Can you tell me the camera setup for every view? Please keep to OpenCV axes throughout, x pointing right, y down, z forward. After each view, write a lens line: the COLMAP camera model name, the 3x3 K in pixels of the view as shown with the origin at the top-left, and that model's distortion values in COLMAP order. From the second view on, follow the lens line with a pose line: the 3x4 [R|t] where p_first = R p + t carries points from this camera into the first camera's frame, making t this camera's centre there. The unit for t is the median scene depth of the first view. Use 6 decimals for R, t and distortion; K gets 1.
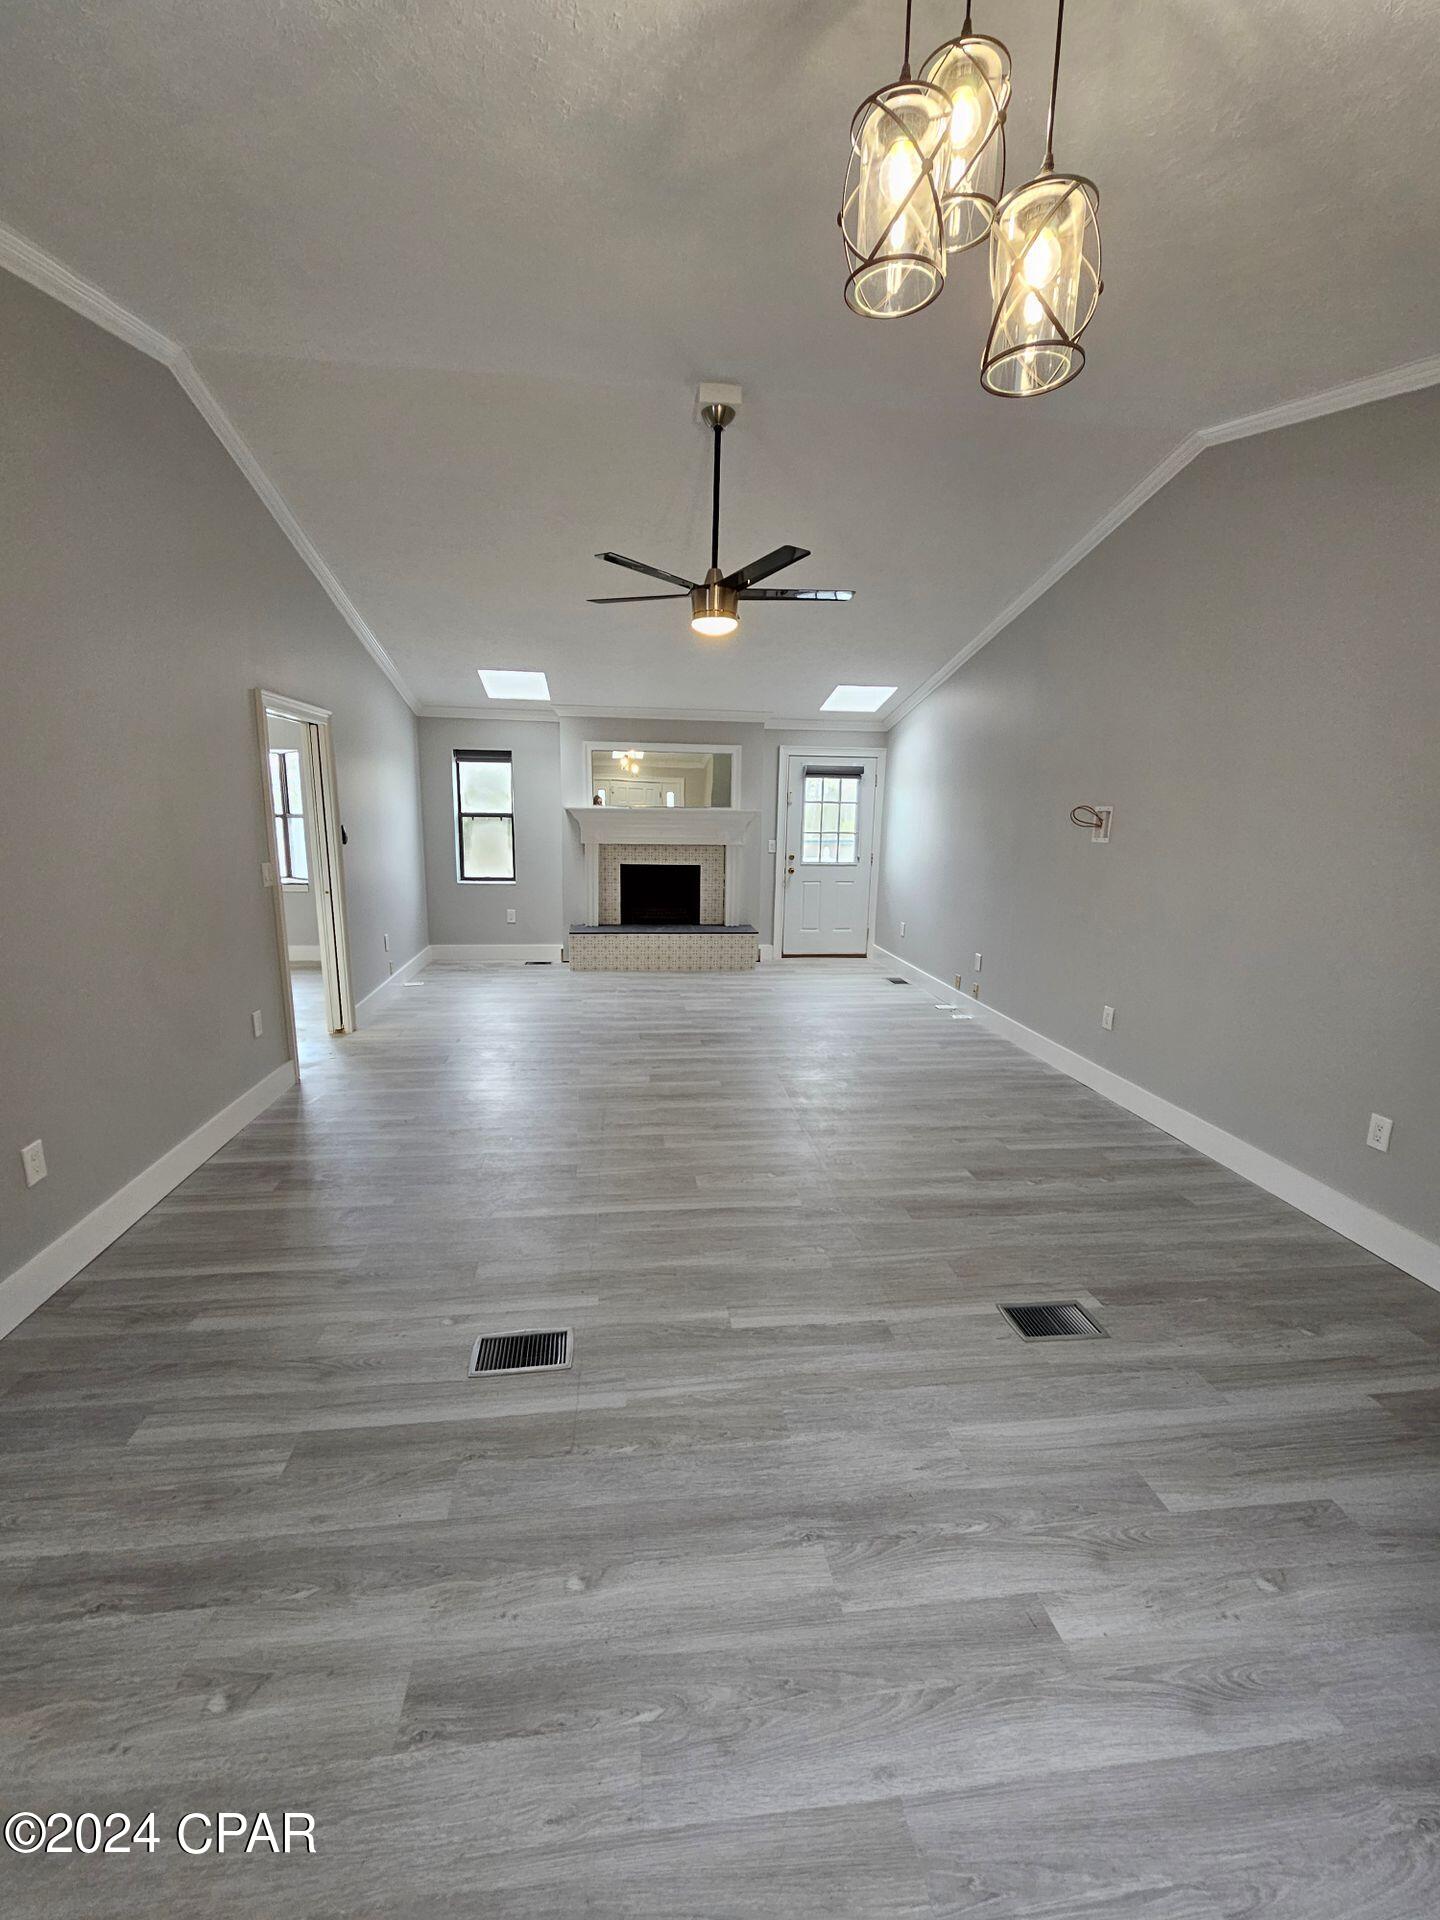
lens RADIAL K [[787.9, 0, 711.3], [0, 787.9, 969.8], [0, 0, 1]] dist [0.002174, -0.000209]
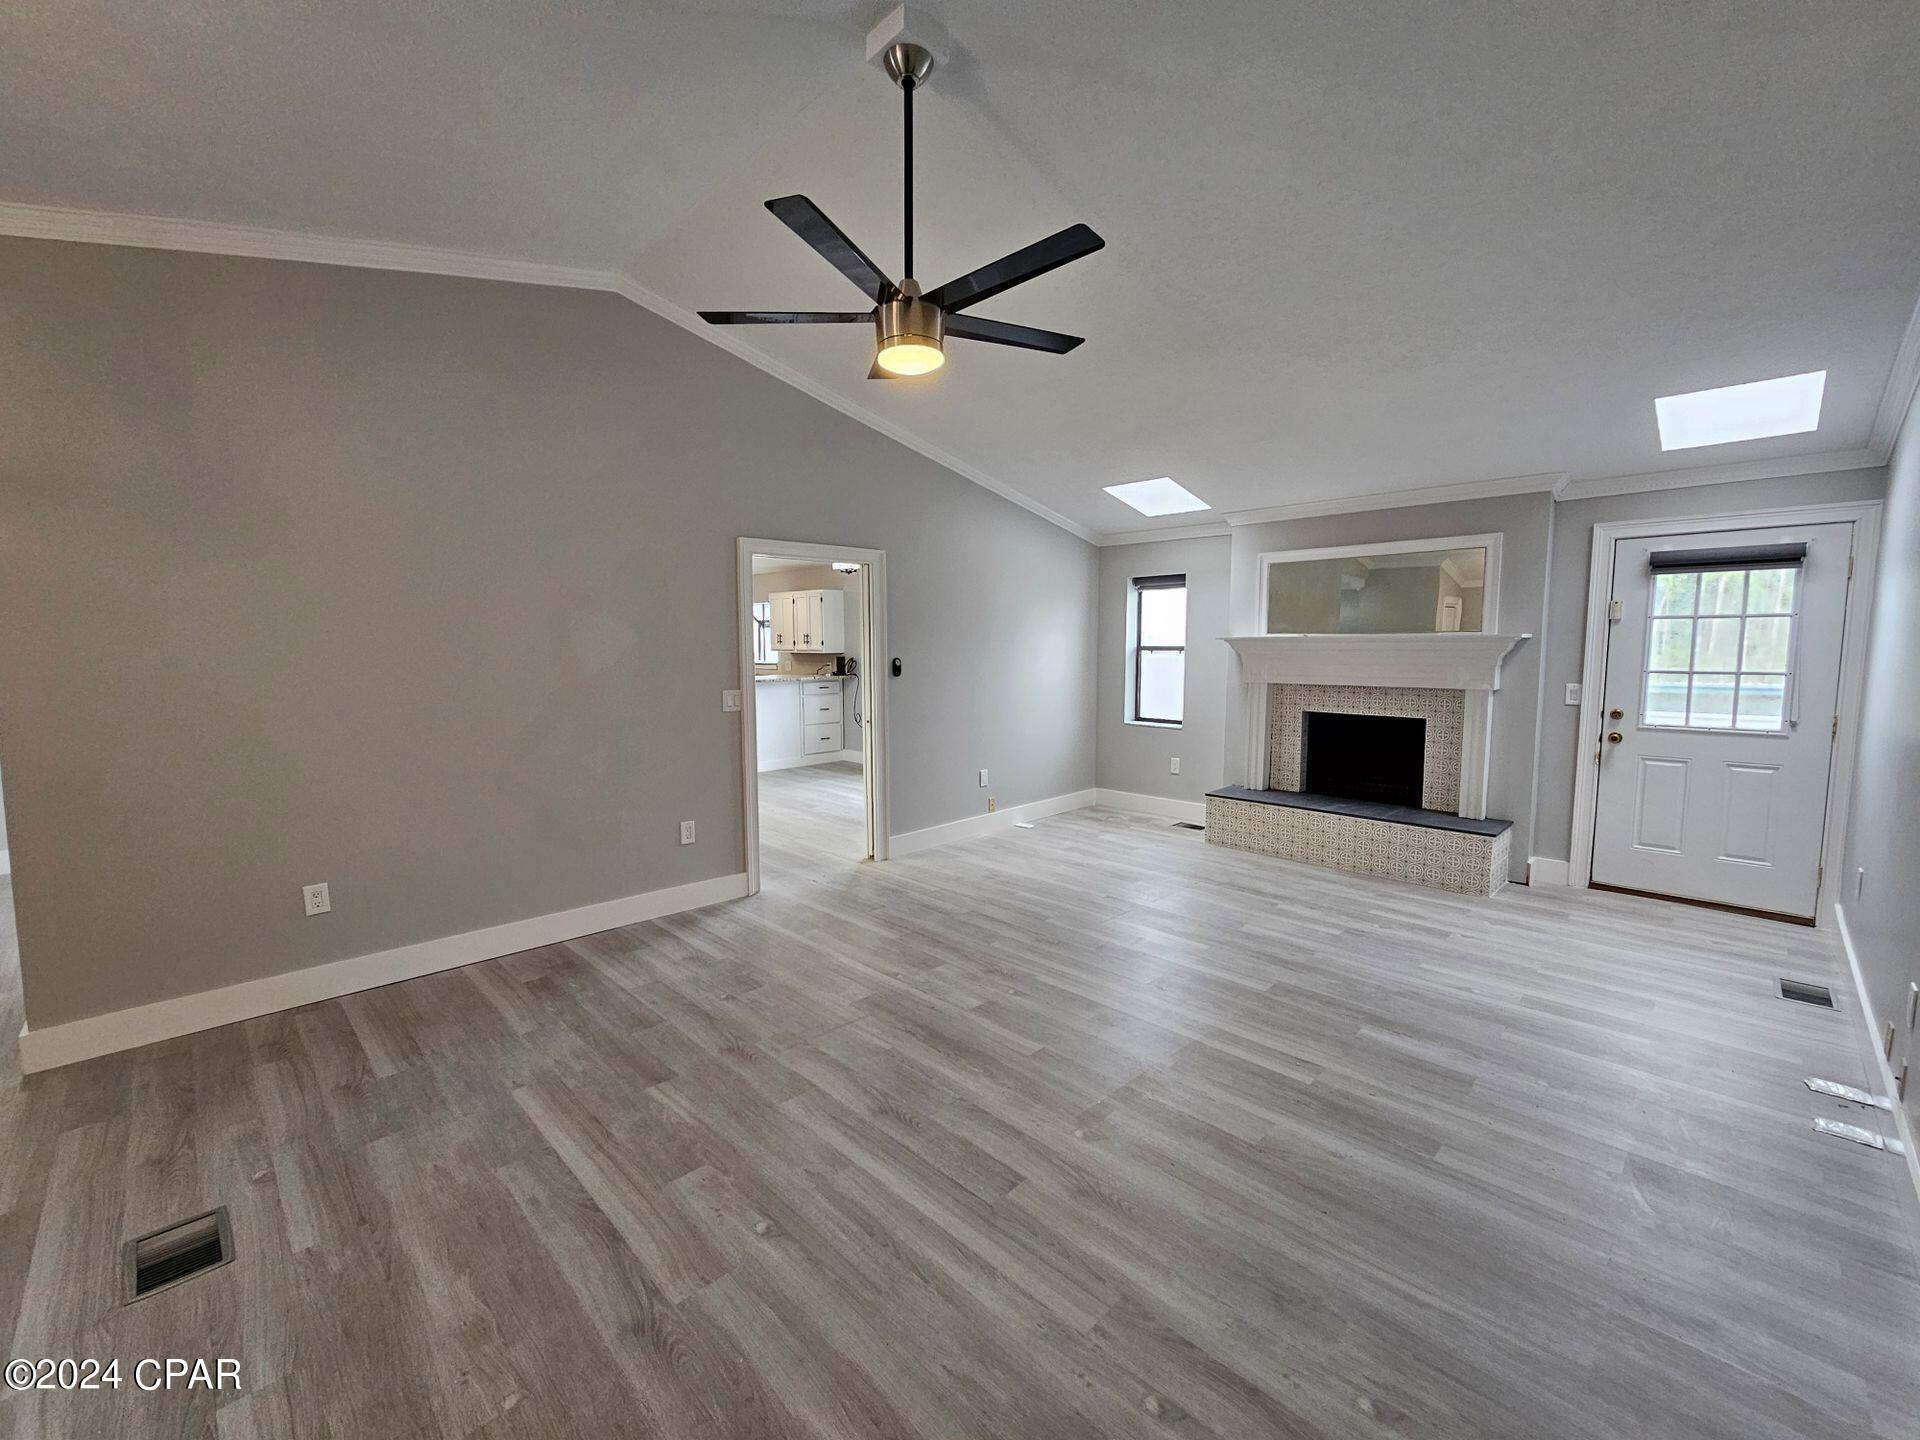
lens RADIAL K [[787.9, 0, 968.5], [0, 787.9, 717.4], [0, 0, 1]] dist [0.002174, -0.000209]
pose [[0.621399, 0.055461, -0.781529, 0.274042], [-0.145341, 0.988338, -0.045425, -0.050773], [0.769896, 0.141816, 0.622213, 0.309447]]
